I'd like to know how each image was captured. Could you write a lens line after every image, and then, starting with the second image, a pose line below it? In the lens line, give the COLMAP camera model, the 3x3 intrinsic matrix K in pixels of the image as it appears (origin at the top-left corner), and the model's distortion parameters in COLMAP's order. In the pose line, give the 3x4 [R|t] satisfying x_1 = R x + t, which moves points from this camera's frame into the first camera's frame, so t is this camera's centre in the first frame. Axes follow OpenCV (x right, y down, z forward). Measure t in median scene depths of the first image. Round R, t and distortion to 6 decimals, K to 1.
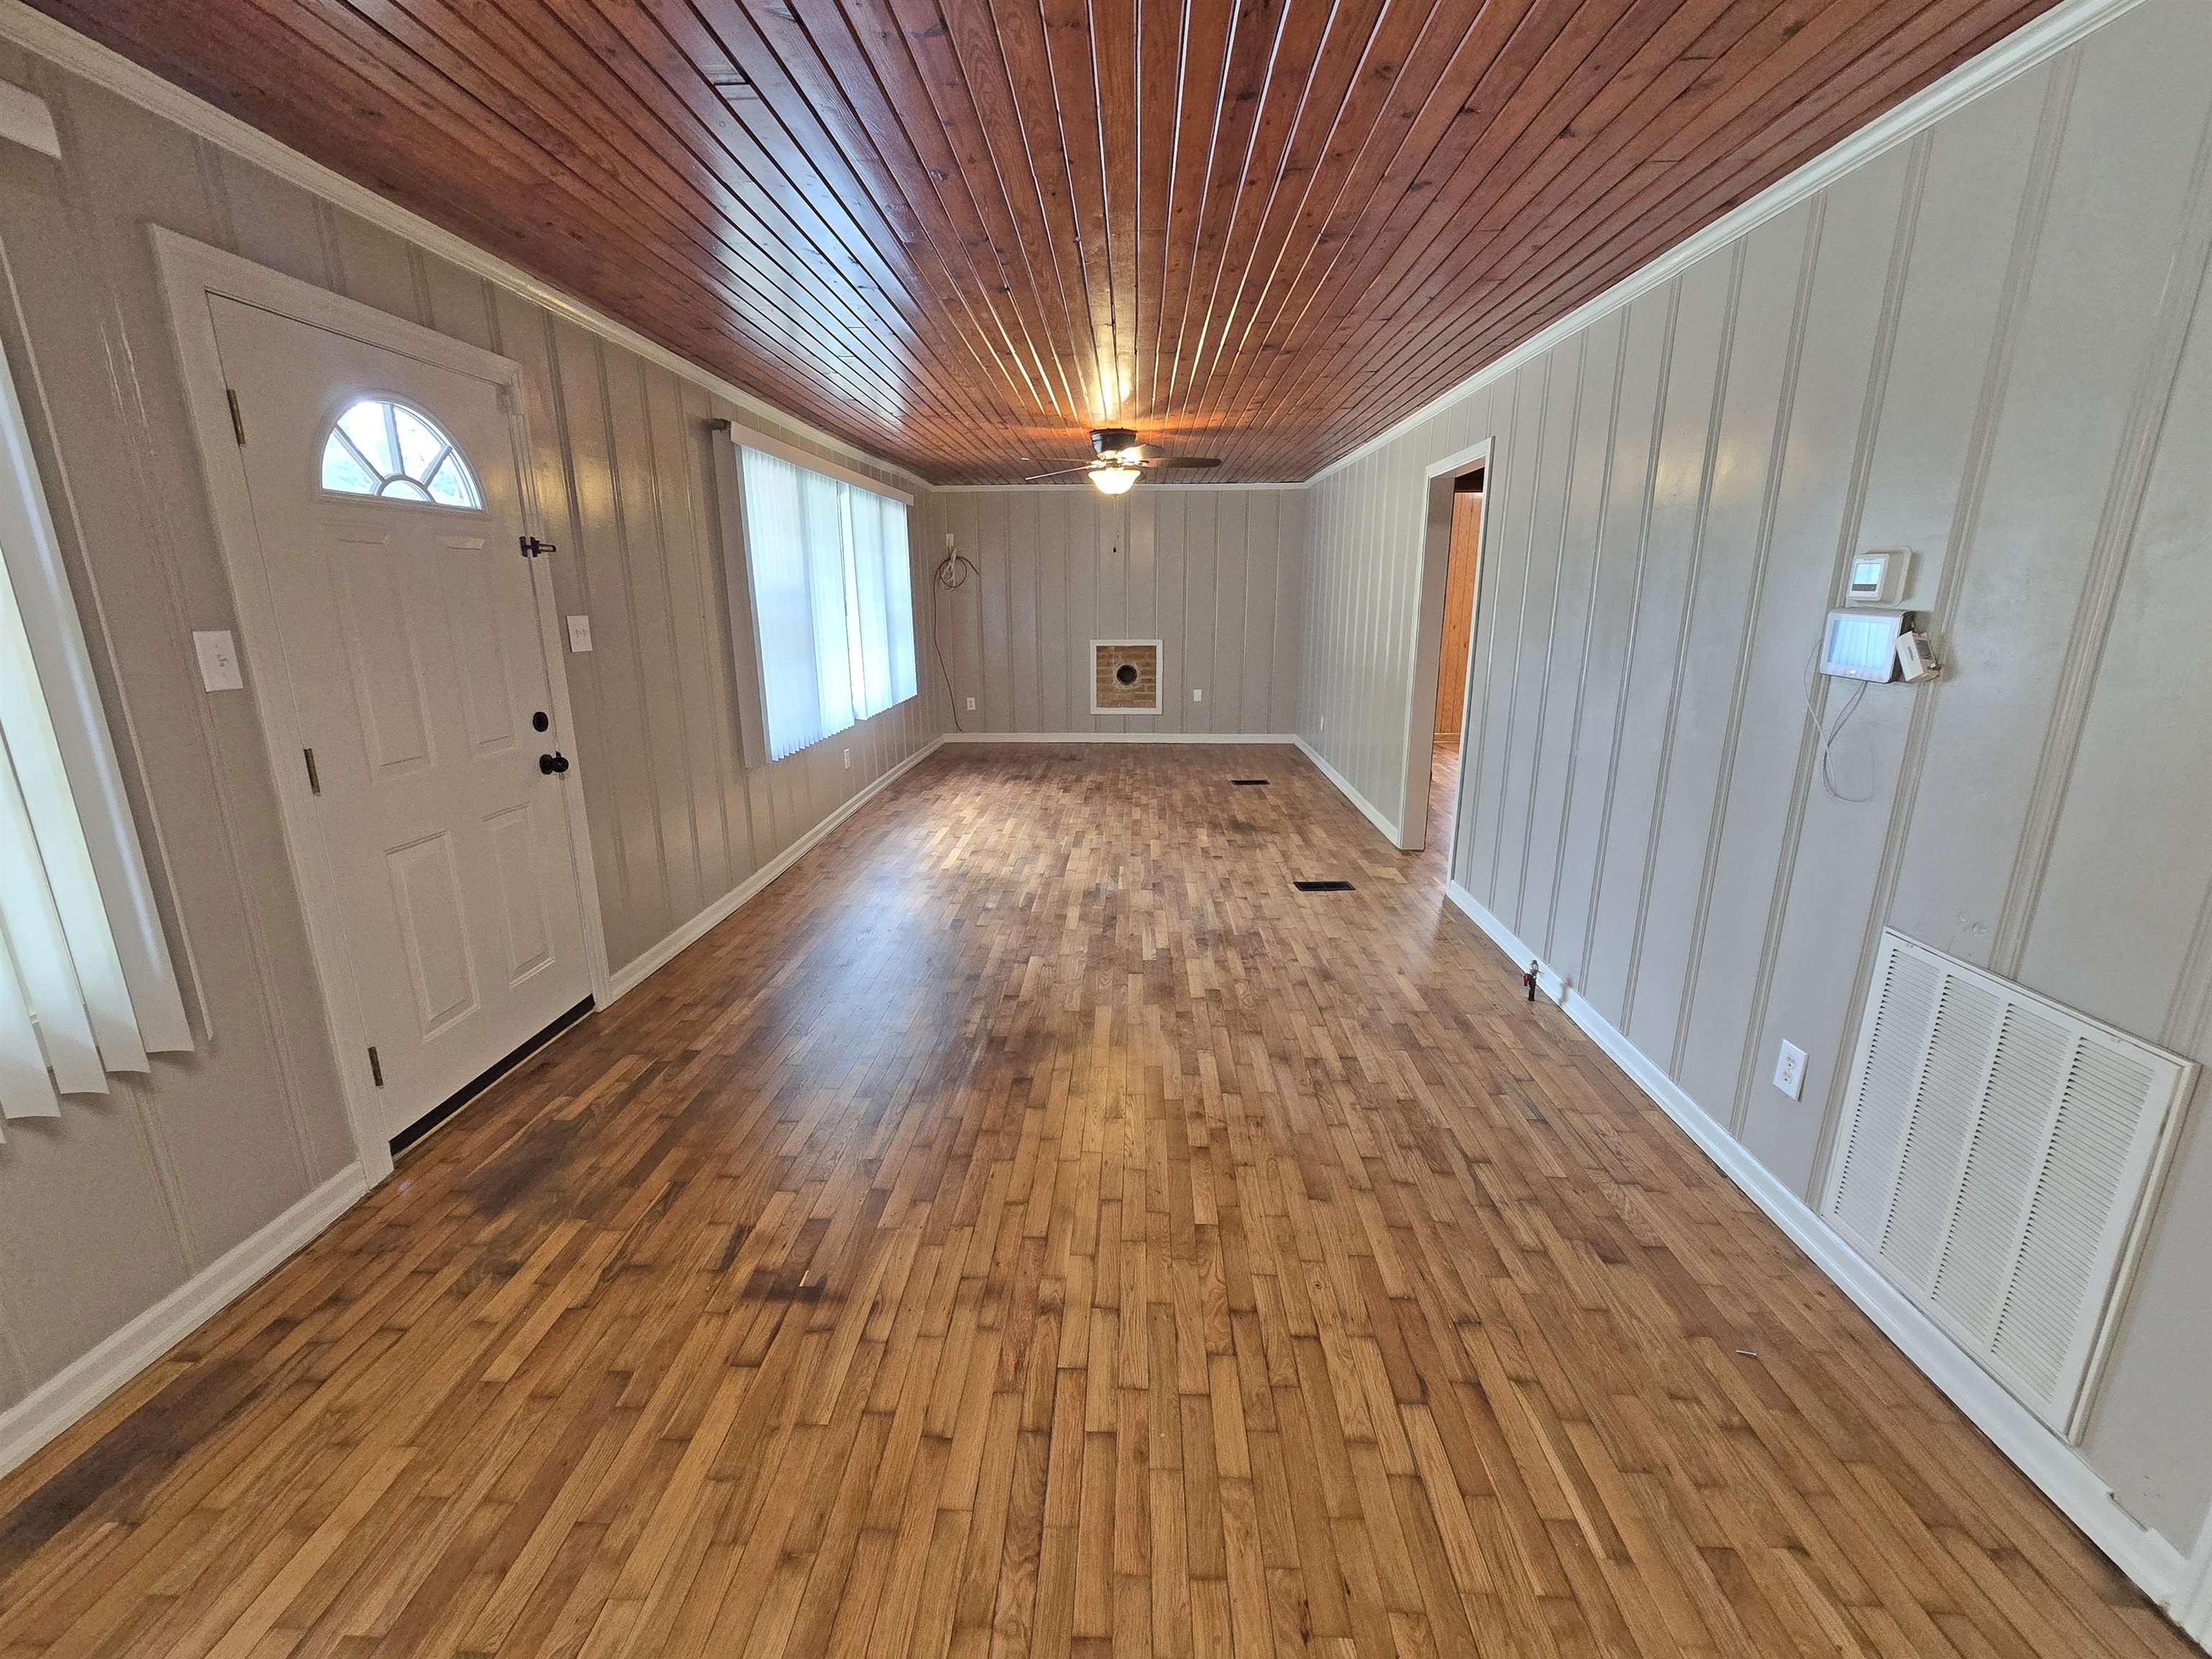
lens RADIAL K [[908.9, 0, 1095.4], [0, 908.9, 829.2], [0, 0, 1]] dist [-0.008838, 0.002836]
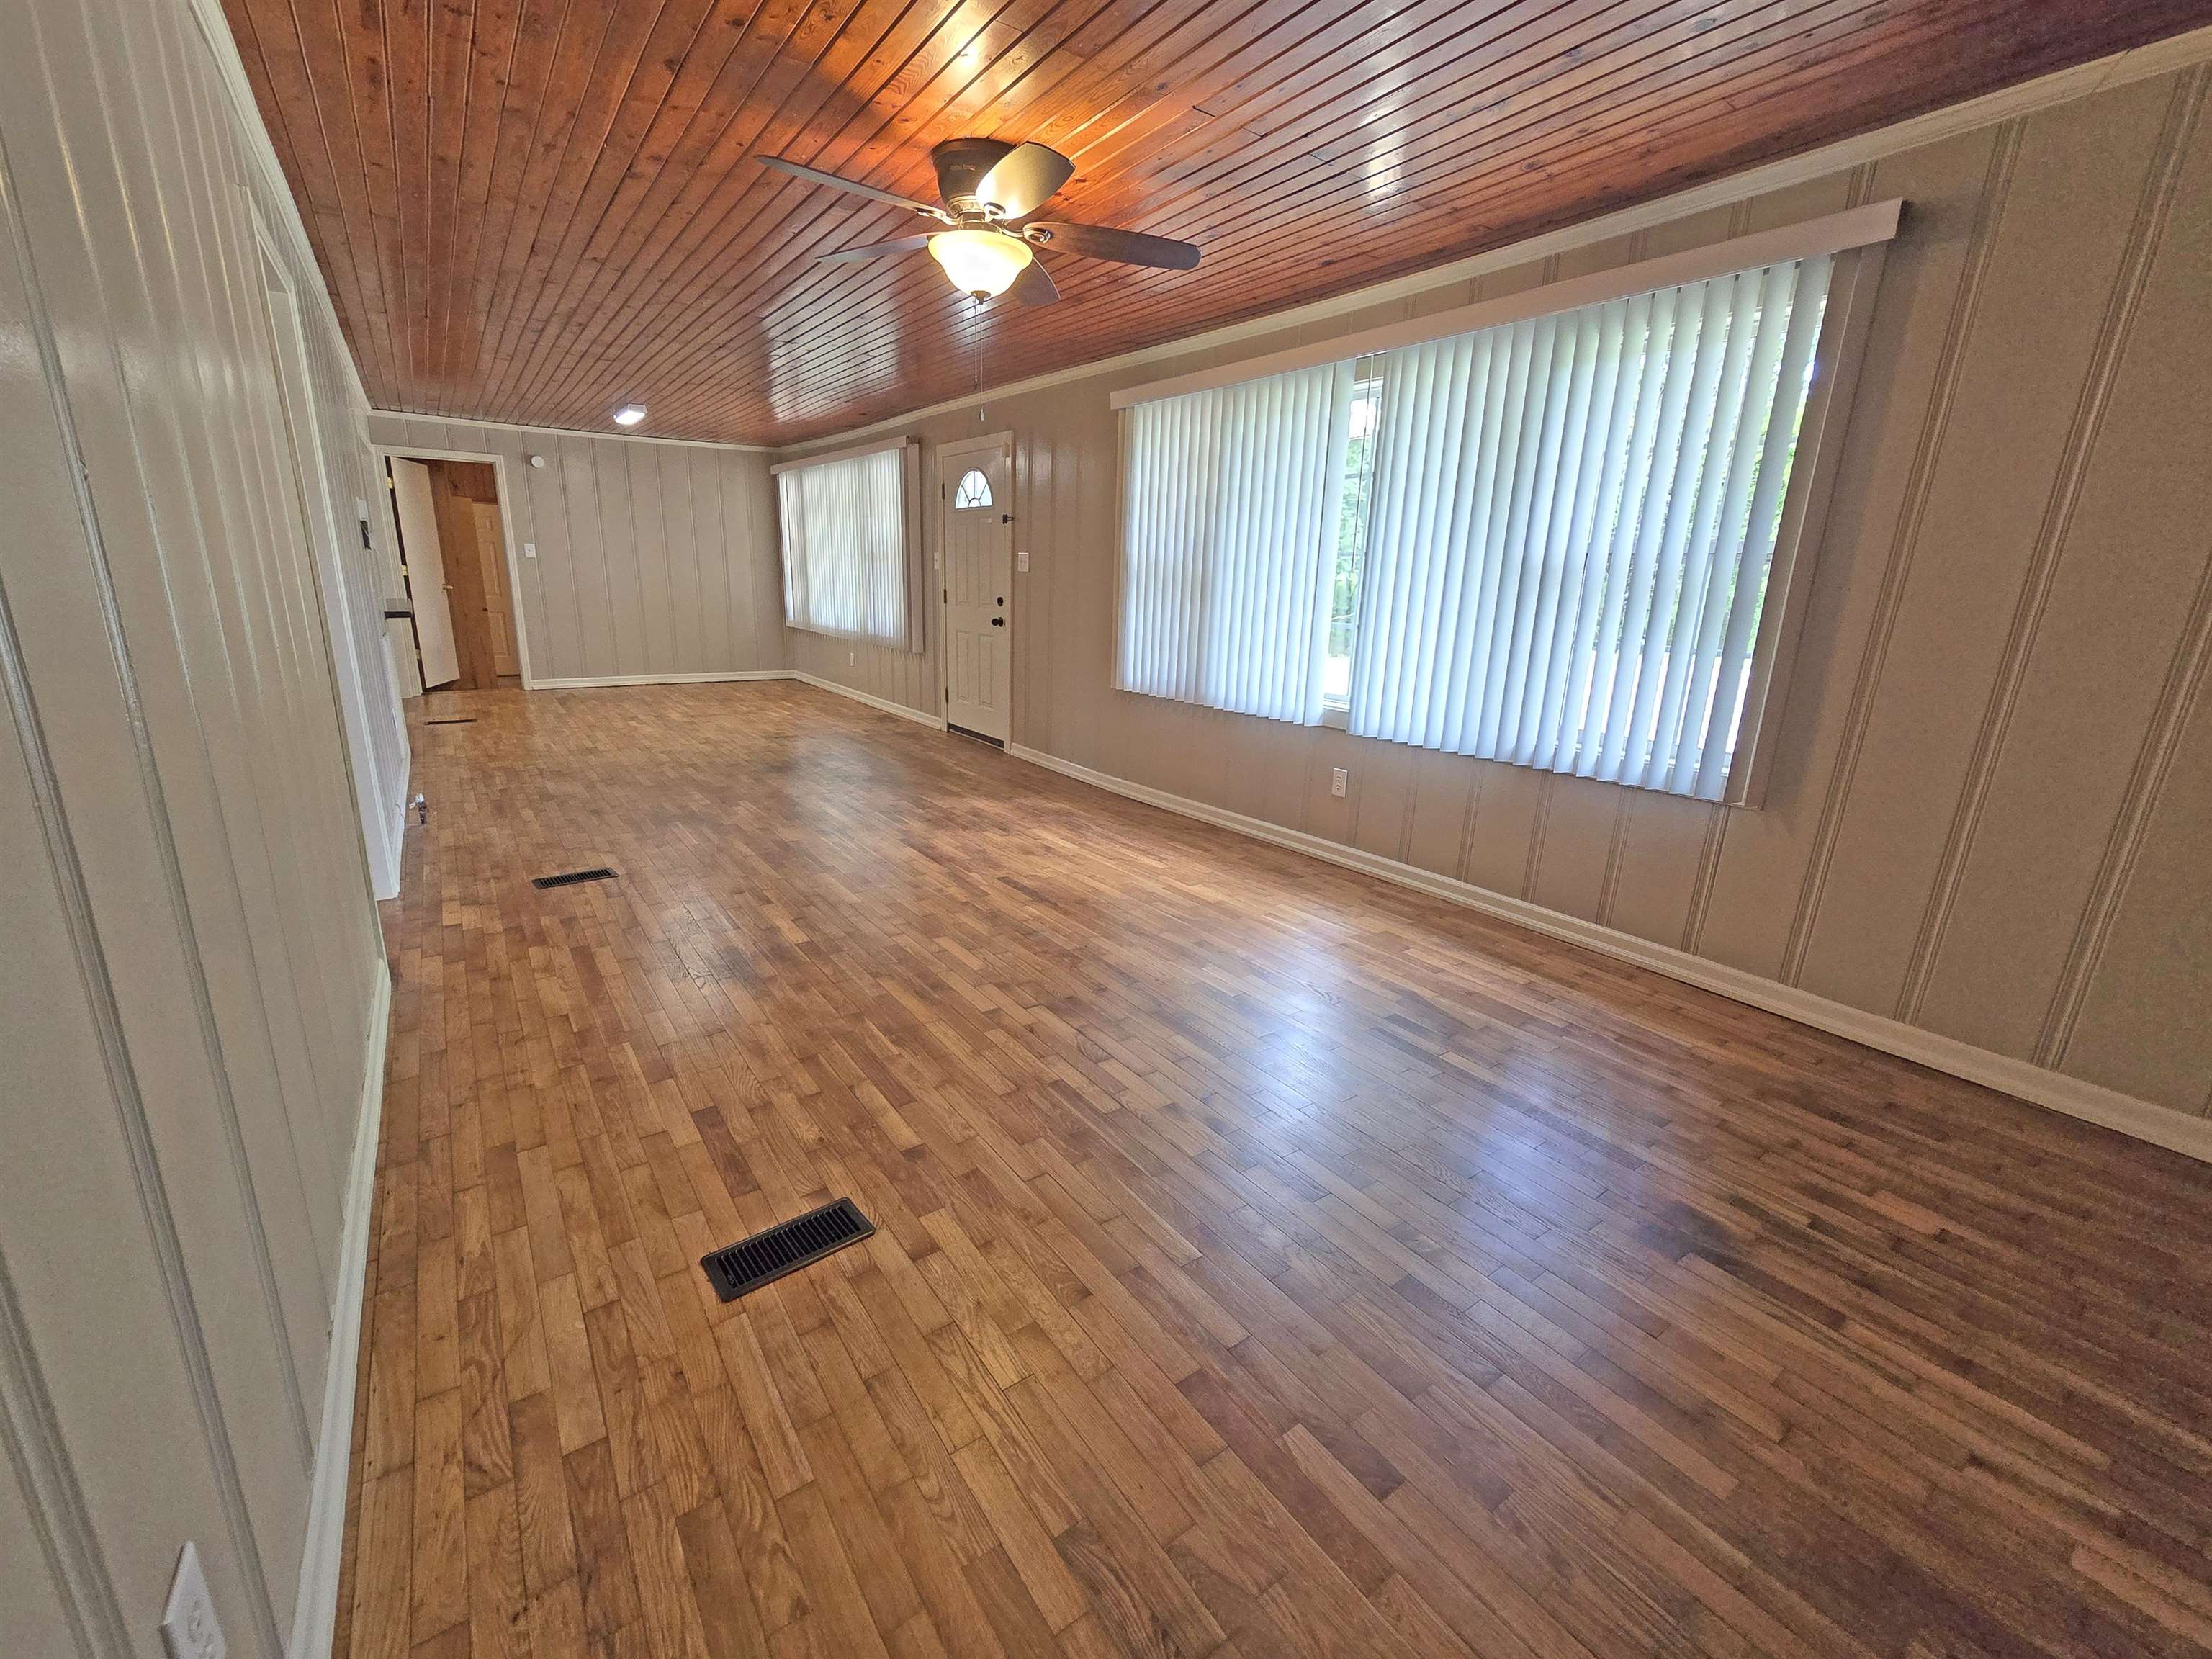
lens RADIAL K [[908.9, 0, 1109.4], [0, 908.9, 827.0], [0, 0, 1]] dist [-0.008838, 0.002836]
pose [[-0.781401, 0.144485, -0.607073, 0.357670], [-0.185849, 0.874799, 0.447422, -0.413729], [0.595712, 0.462440, -0.656716, 1.759118]]
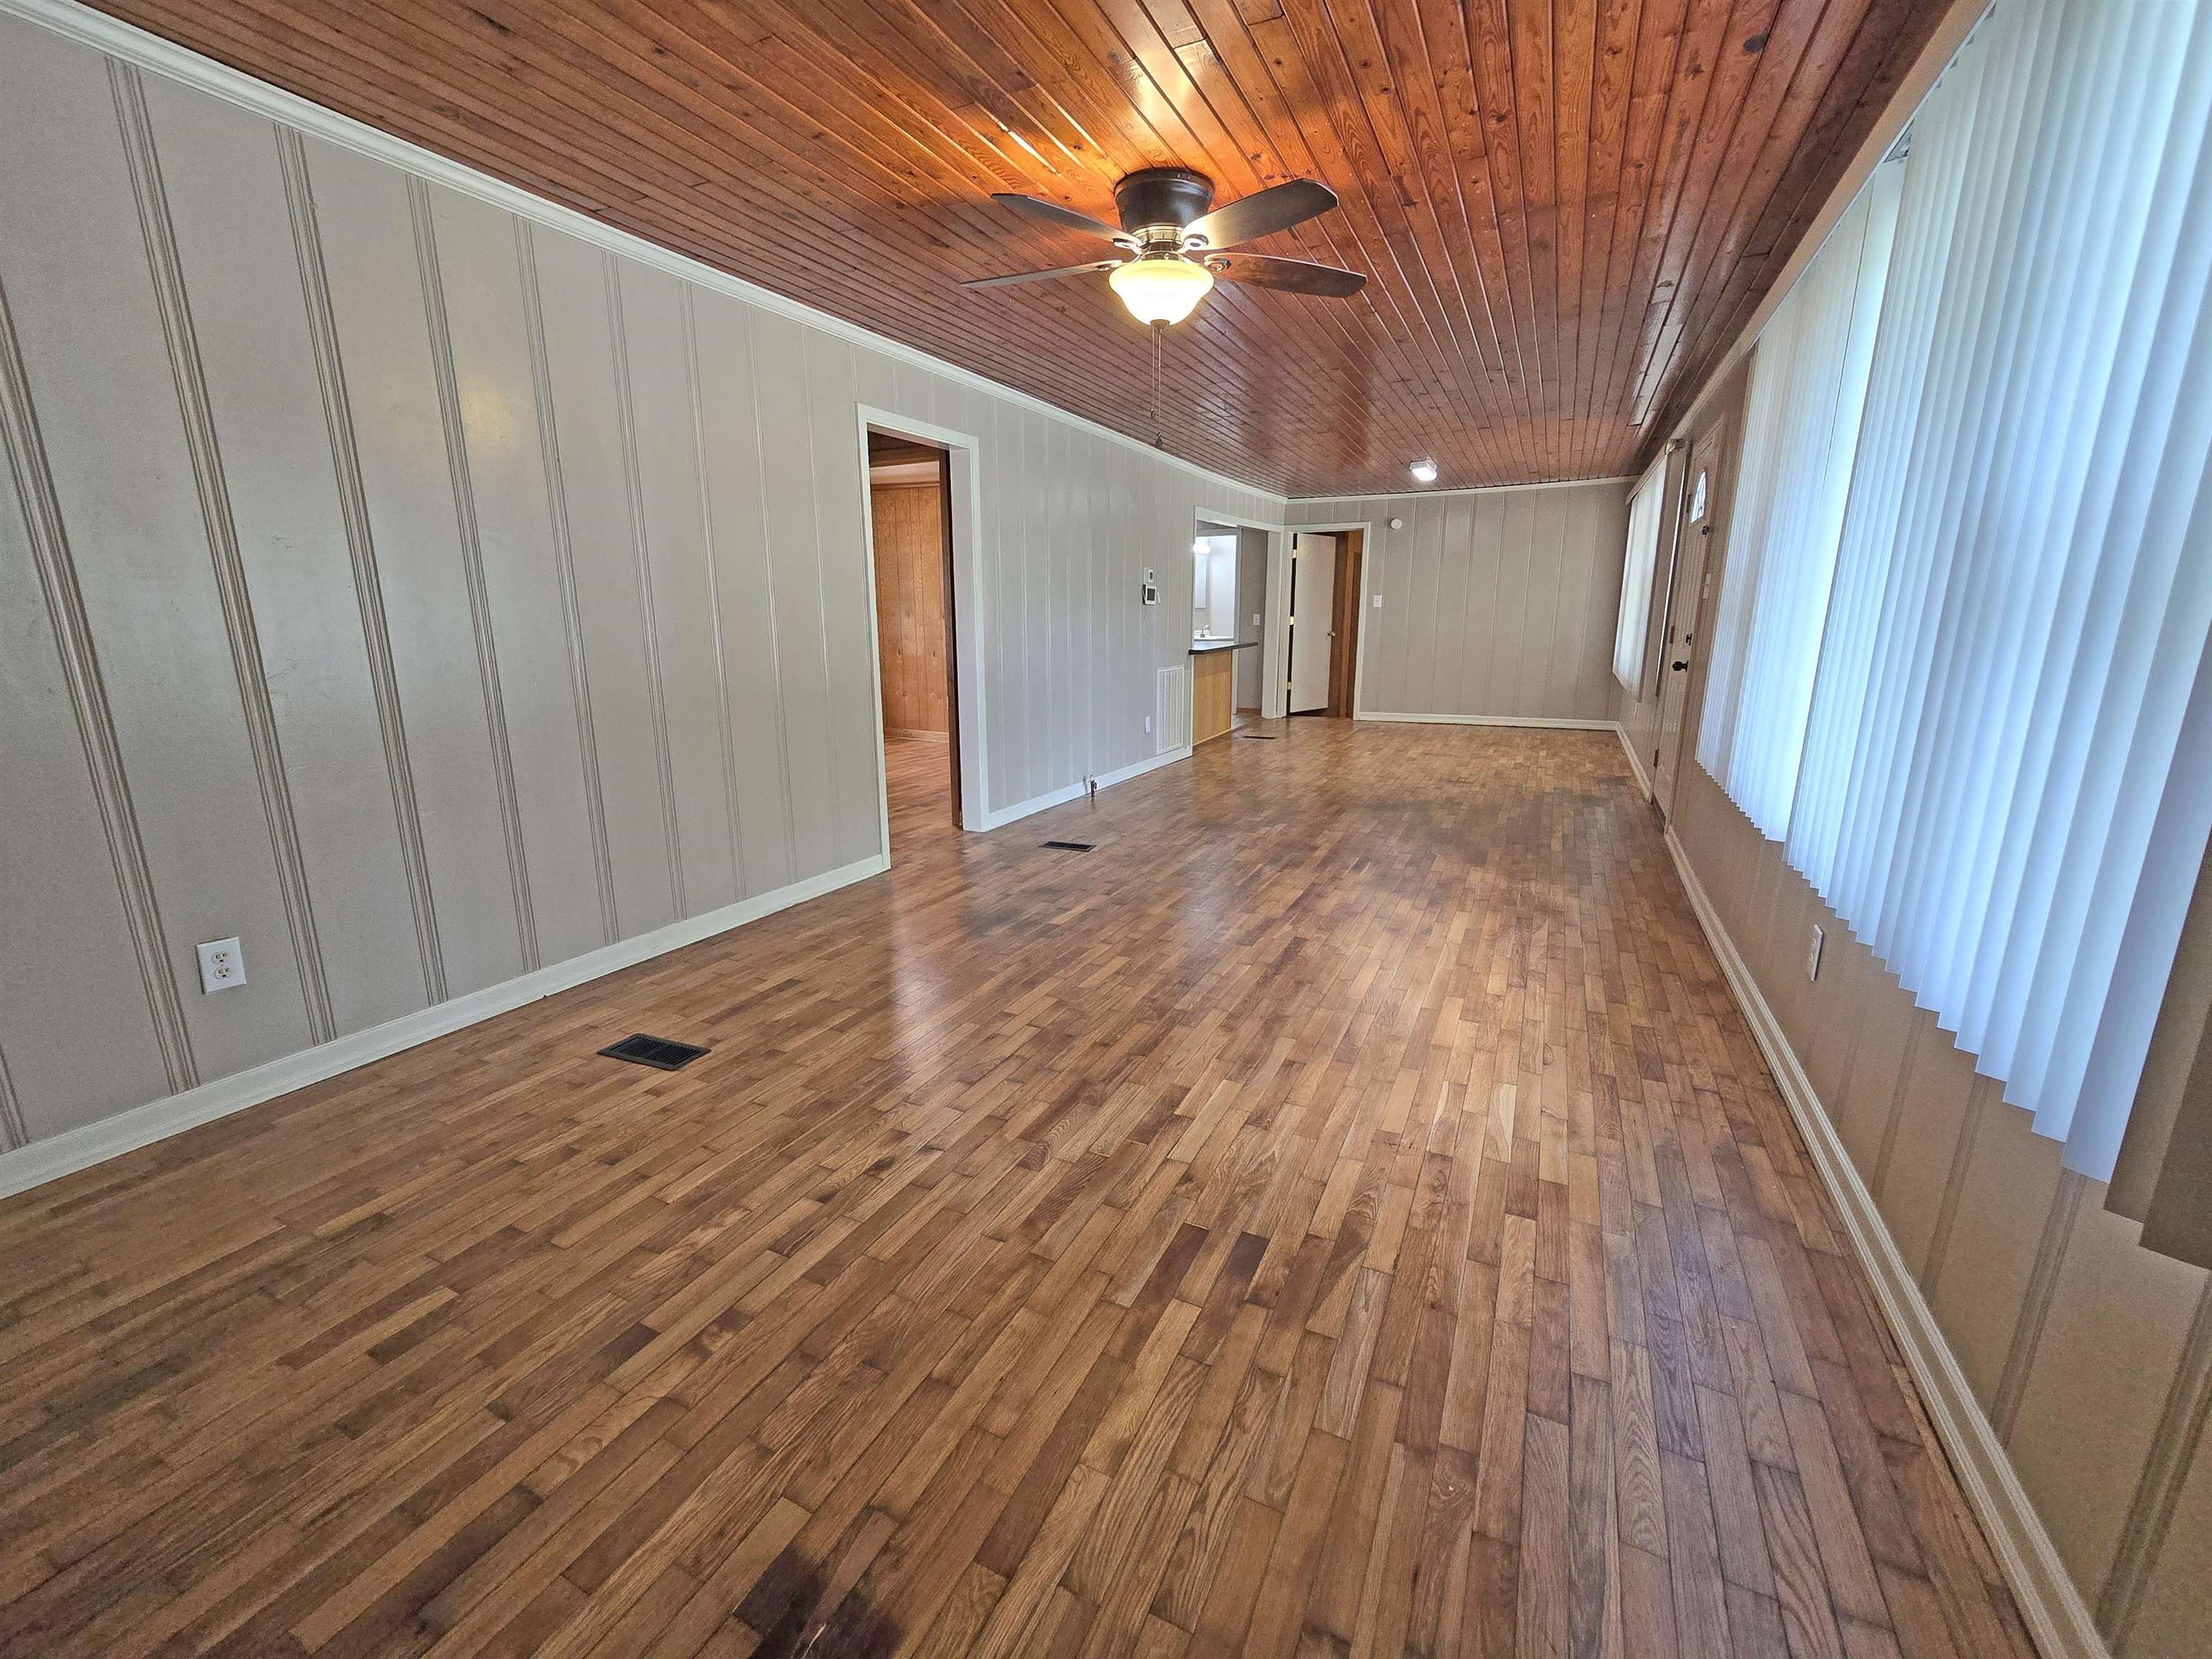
lens RADIAL K [[908.9, 0, 1105.9], [0, 908.9, 831.1], [0, 0, 1]] dist [-0.008838, 0.002836]
pose [[-0.917056, -0.085333, 0.389521, -0.192772], [0.108845, 0.886173, 0.450389, -0.414689], [-0.383616, 0.455429, -0.803382, 1.796244]]
